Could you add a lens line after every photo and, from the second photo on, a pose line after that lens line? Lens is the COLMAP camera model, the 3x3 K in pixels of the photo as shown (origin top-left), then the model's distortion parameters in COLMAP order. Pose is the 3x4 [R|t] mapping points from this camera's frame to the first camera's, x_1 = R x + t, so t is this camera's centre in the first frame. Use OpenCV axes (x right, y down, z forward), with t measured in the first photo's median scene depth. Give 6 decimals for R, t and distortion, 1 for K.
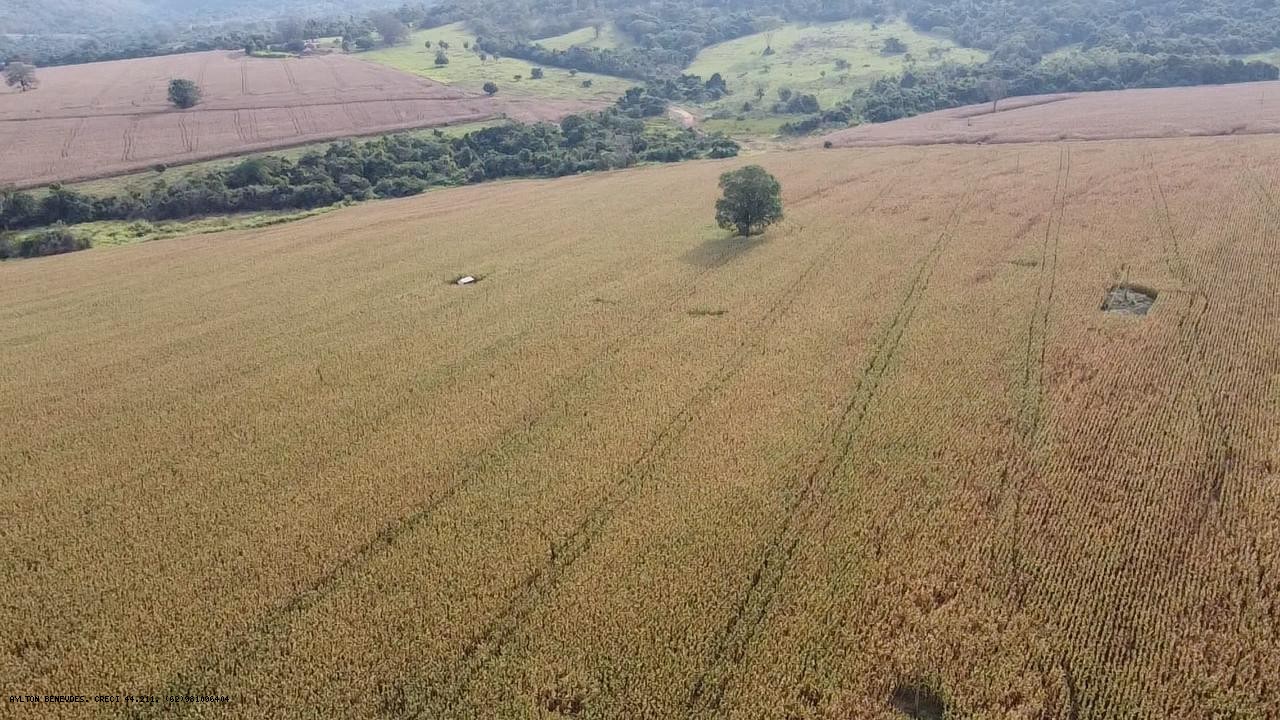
lens RADIAL K [[970.7, 0, 636.4], [0, 970.7, 351.0], [0, 0, 1]] dist [-0.011153, 0.008406]
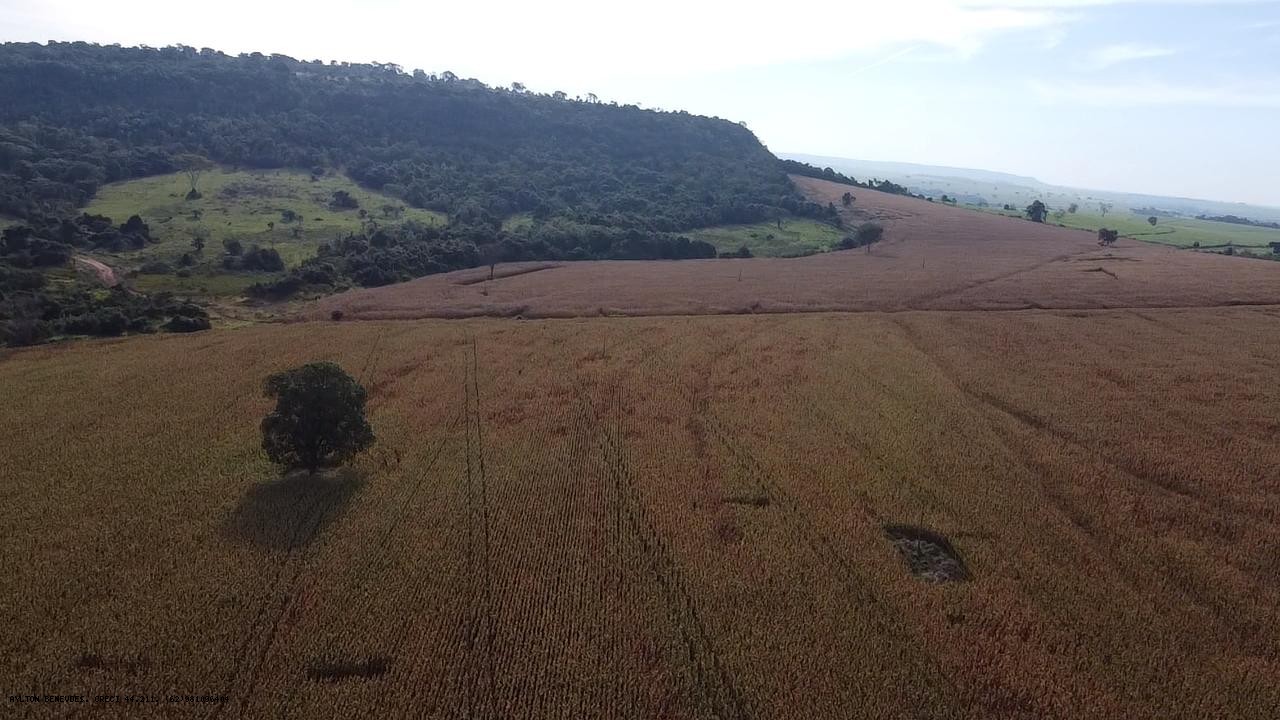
lens RADIAL K [[970.7, 0, 636.4], [0, 970.7, 351.0], [0, 0, 1]] dist [-0.011153, 0.008406]
pose [[0.824631, -0.006709, 0.565631, -0.027496], [0.094123, 0.987618, -0.125507, -0.037927], [-0.557785, 0.156736, 0.815052, 0.138741]]
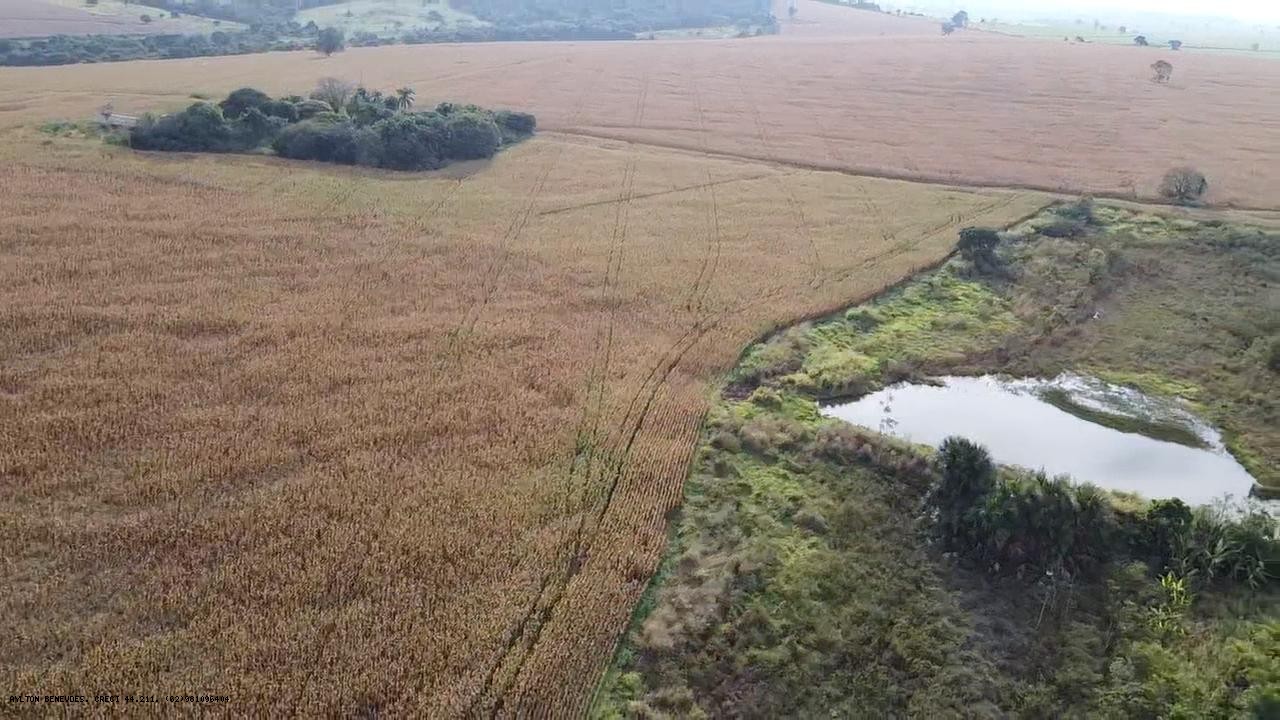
lens RADIAL K [[970.7, 0, 636.4], [0, 970.7, 351.0], [0, 0, 1]] dist [-0.011153, 0.008406]
pose [[0.922881, -0.053095, 0.381408, -0.051187], [0.056580, 0.998396, 0.002079, 0.242311], [-0.380907, 0.019662, 0.924404, -0.551258]]
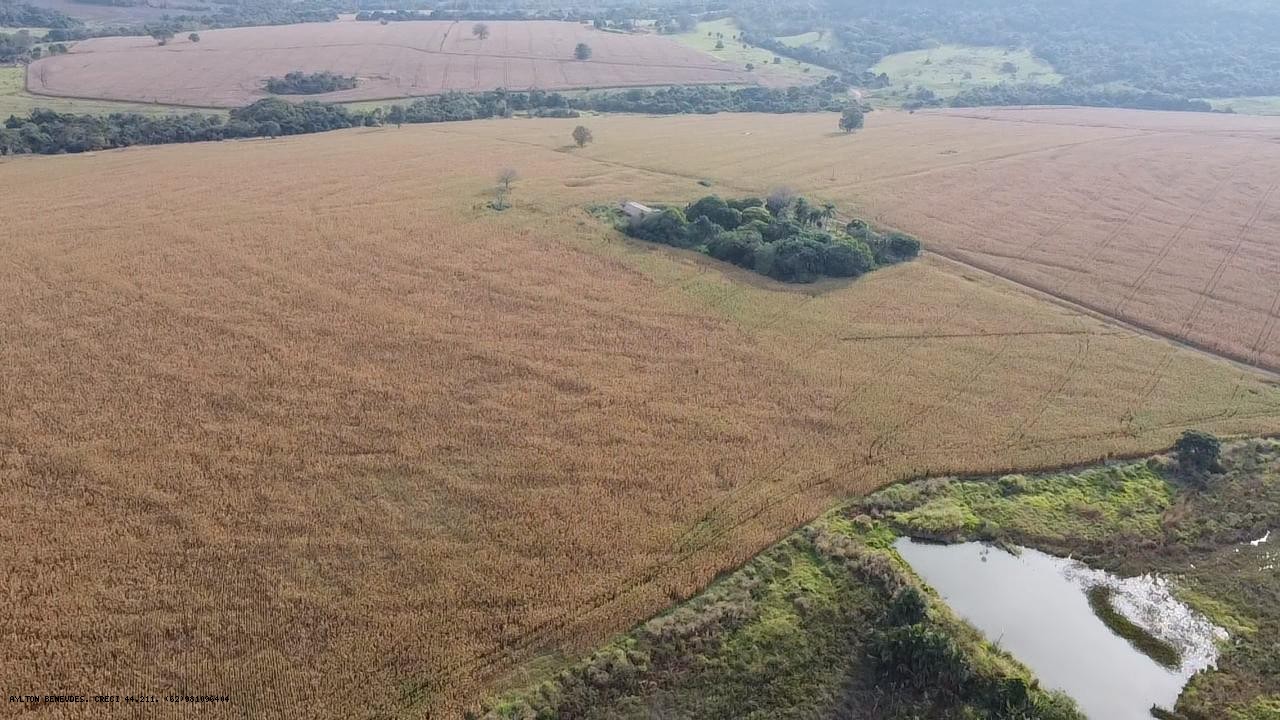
lens RADIAL K [[970.7, 0, 636.4], [0, 970.7, 351.0], [0, 0, 1]] dist [-0.011153, 0.008406]
pose [[0.969181, 0.162693, -0.184983, 0.054078], [-0.158682, 0.986659, 0.036386, 0.191042], [0.188435, -0.005911, 0.982068, -0.712660]]
